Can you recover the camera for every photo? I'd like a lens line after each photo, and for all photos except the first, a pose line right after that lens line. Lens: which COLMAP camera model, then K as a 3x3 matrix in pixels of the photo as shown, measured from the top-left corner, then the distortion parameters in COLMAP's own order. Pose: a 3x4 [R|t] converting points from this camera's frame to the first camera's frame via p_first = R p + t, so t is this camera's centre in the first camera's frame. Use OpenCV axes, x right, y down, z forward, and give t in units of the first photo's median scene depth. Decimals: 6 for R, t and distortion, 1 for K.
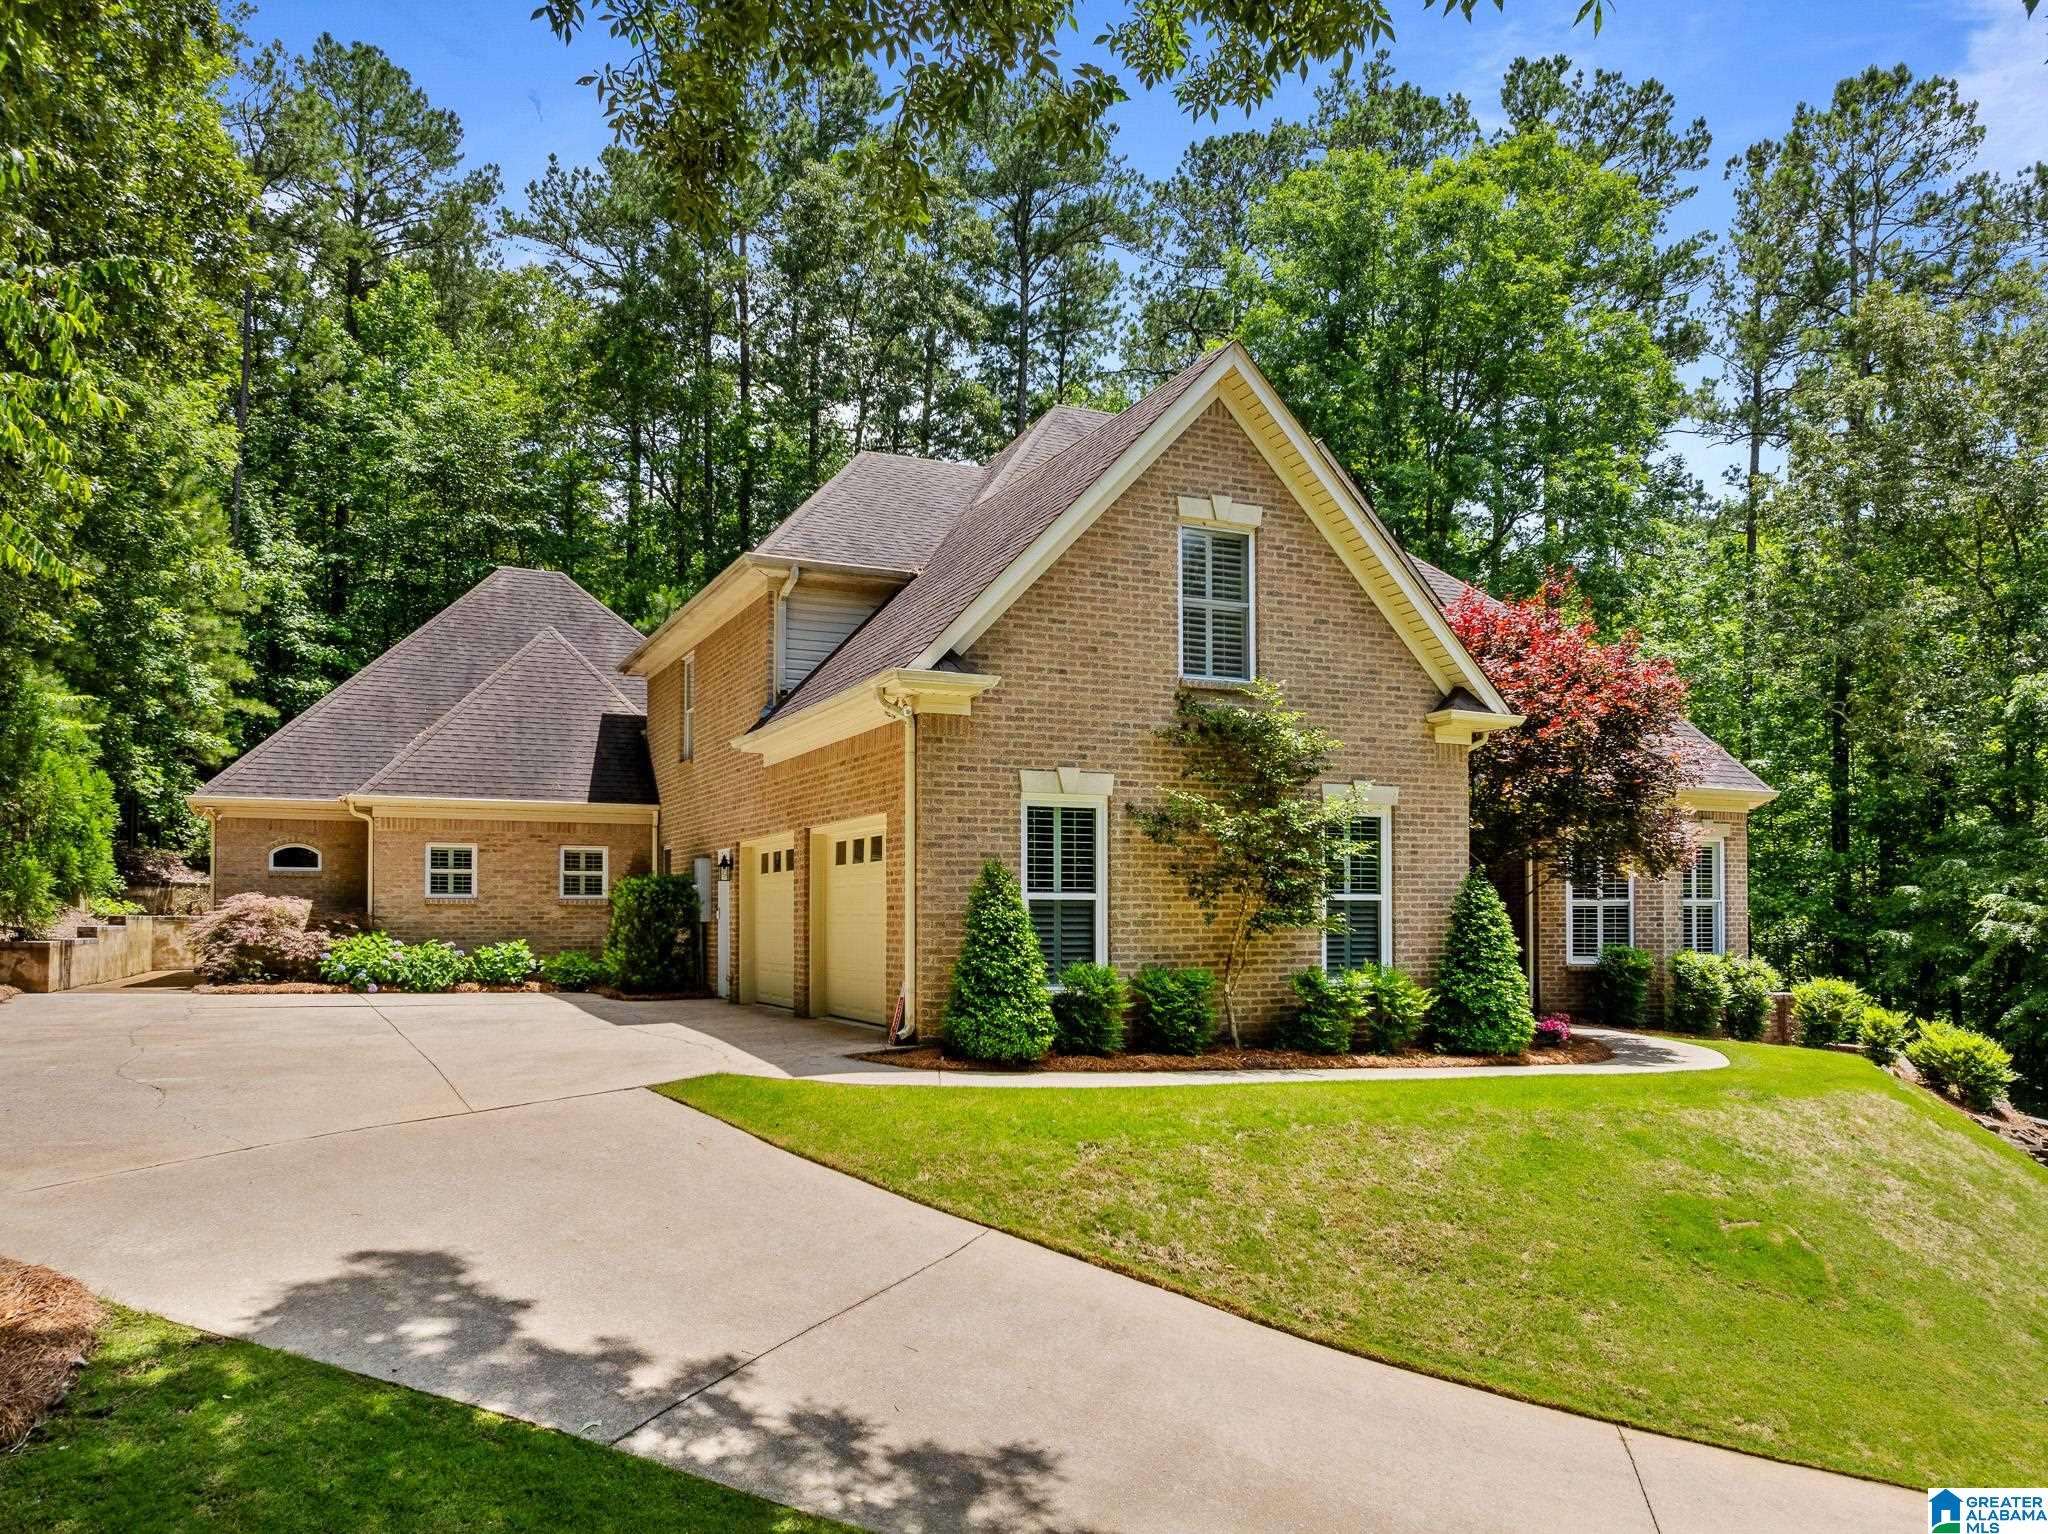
lens RADIAL K [[1448.2, 0, 961.5], [0, 1448.2, 907.6], [0, 0, 1]] dist [-0.066602, 0.033099]
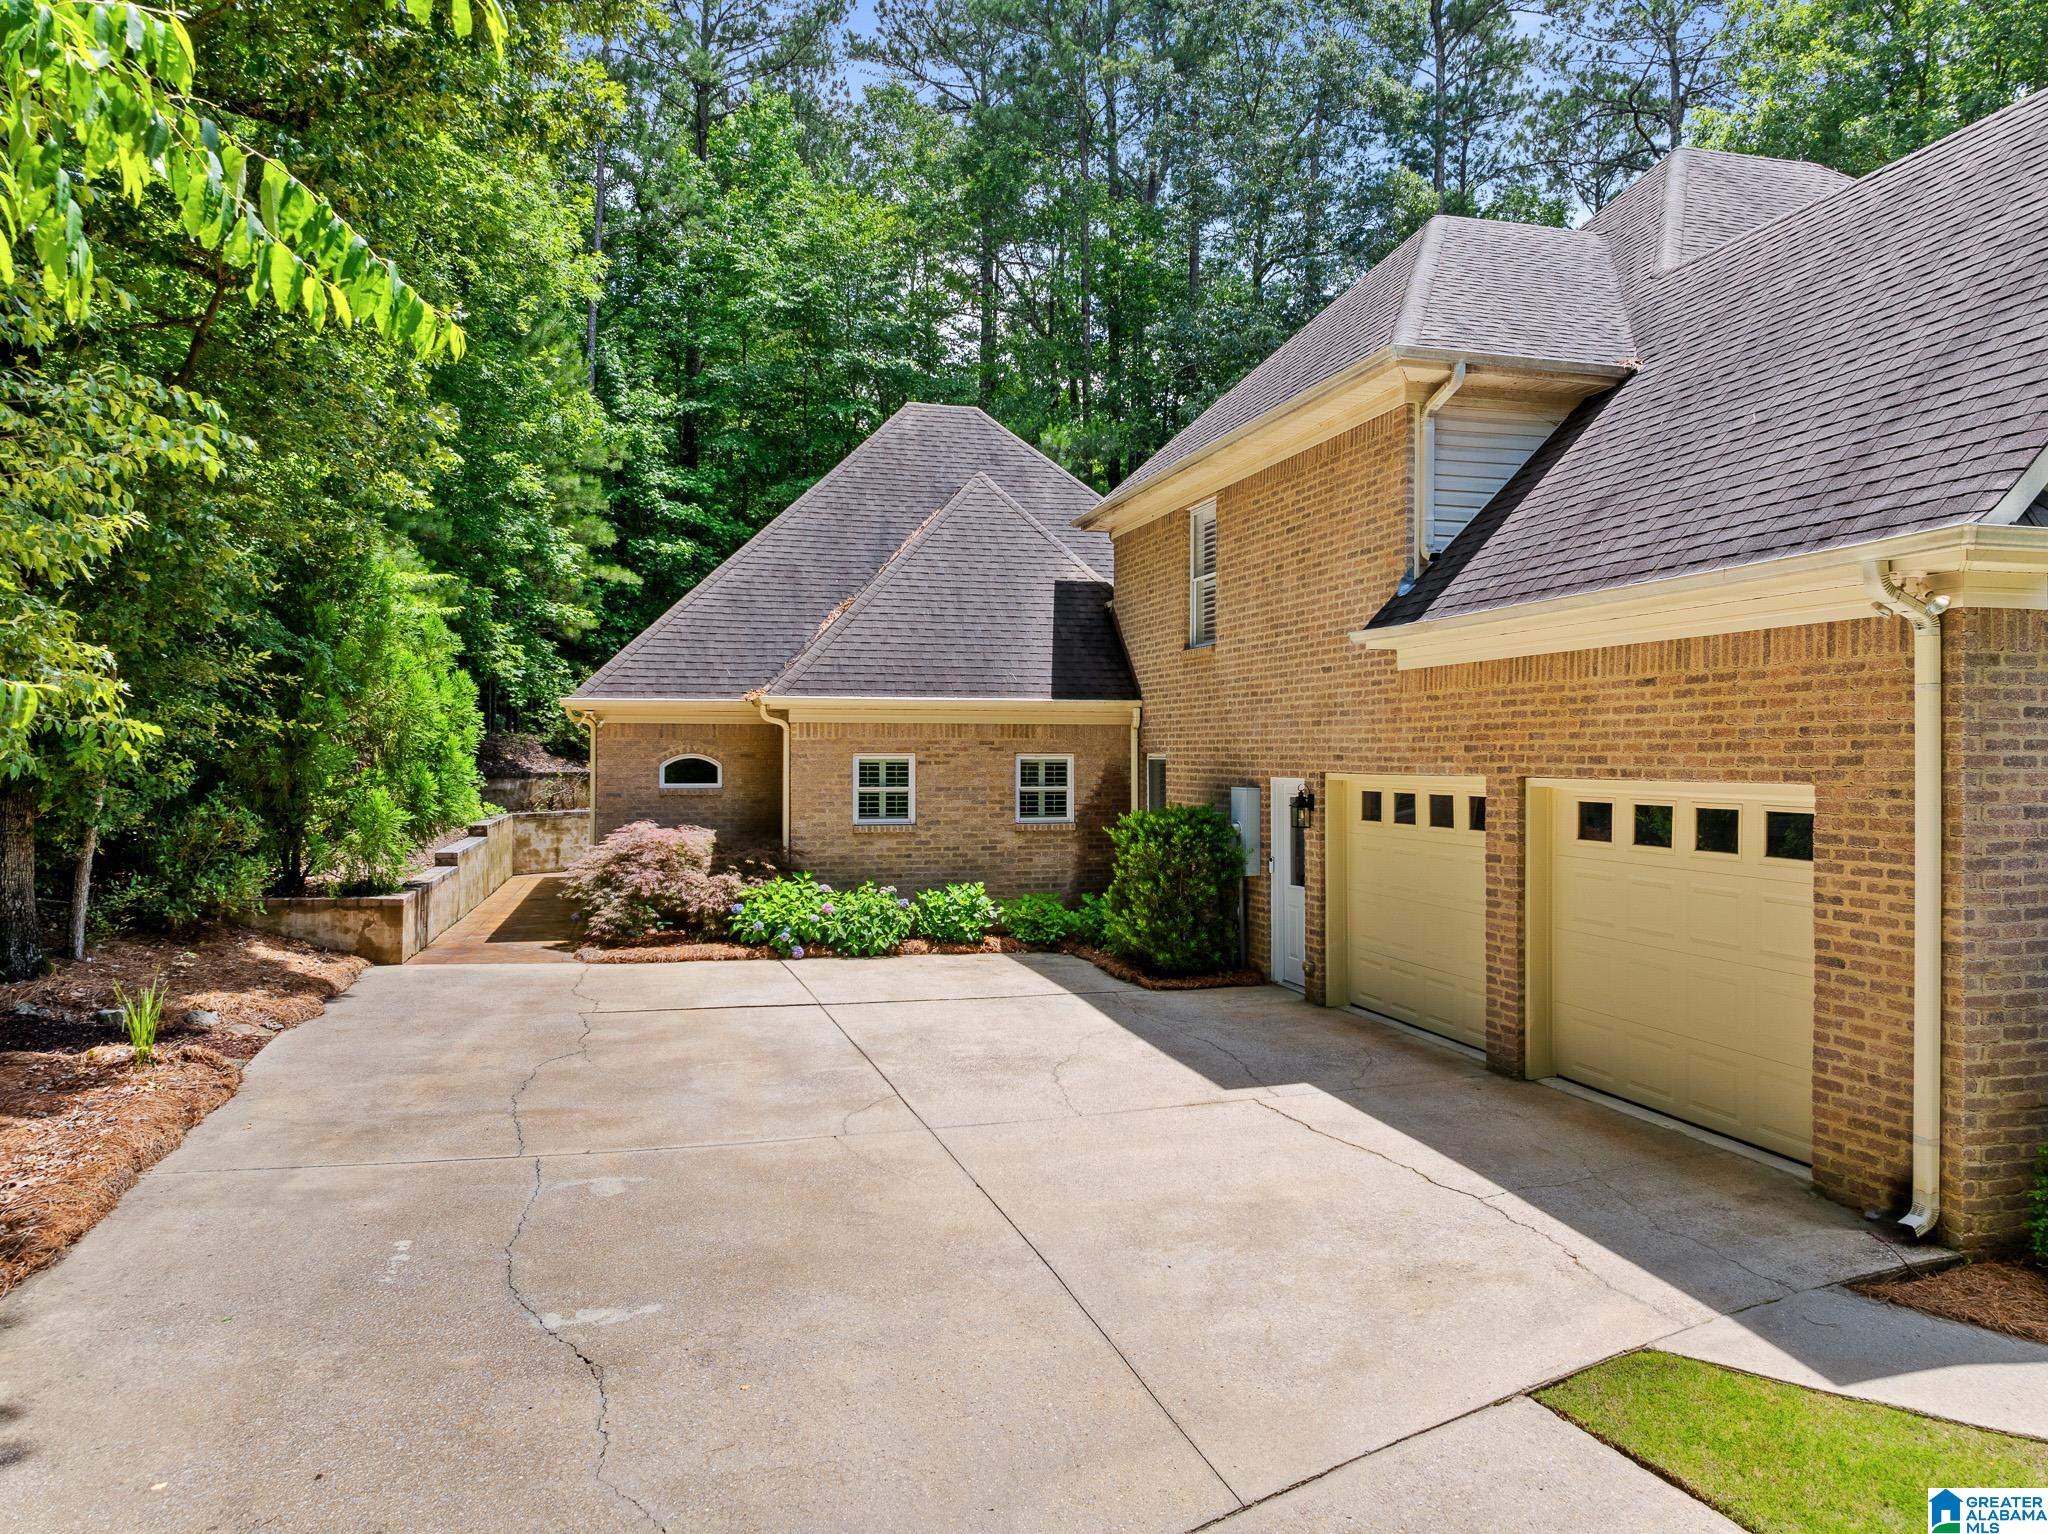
lens RADIAL K [[1448.2, 0, 1005.1], [0, 1448.2, 771.8], [0, 0, 1]] dist [-0.066602, 0.033099]
pose [[0.984091, 0.002012, -0.177654, -0.139422], [0.000366, 0.999911, 0.013348, -0.041902], [0.177665, -0.013201, 0.984003, 0.222336]]
